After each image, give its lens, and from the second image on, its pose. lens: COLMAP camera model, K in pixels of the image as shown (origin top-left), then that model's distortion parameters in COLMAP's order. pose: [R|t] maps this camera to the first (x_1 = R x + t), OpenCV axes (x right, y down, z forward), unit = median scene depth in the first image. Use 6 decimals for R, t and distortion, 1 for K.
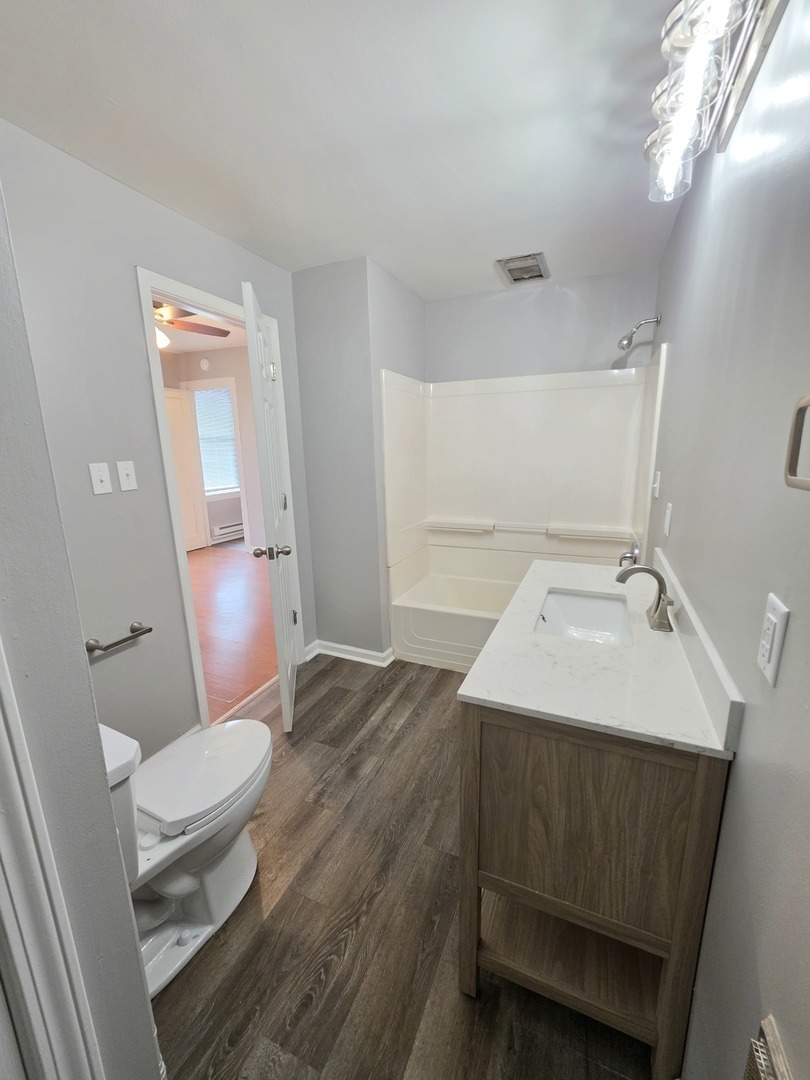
lens RADIAL K [[436.4, 0, 405.3], [0, 436.4, 540.8], [0, 0, 1]] dist [0.000824, -0.000669]
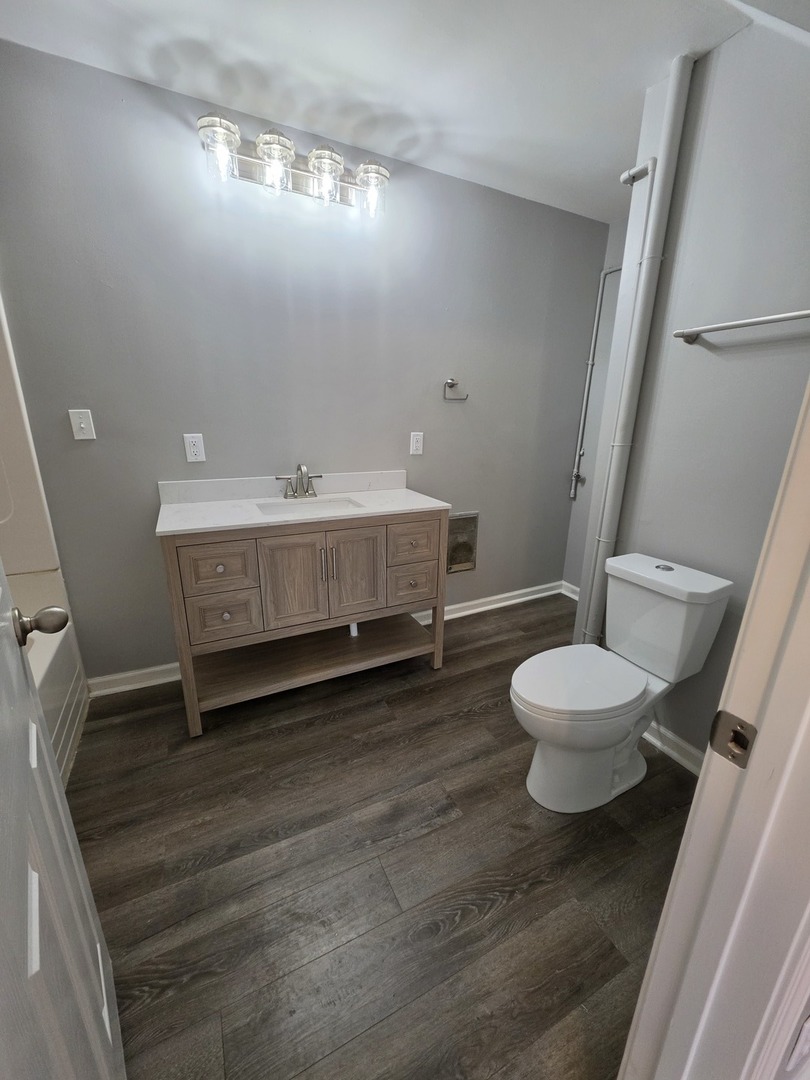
lens RADIAL K [[436.4, 0, 405.3], [0, 436.4, 538.7], [0, 0, 1]] dist [0.000824, -0.000669]
pose [[-0.766175, -0.186683, 0.614919, -0.572489], [0.128836, 0.892827, 0.431579, -0.255103], [-0.629585, 0.409889, -0.660011, 1.433080]]
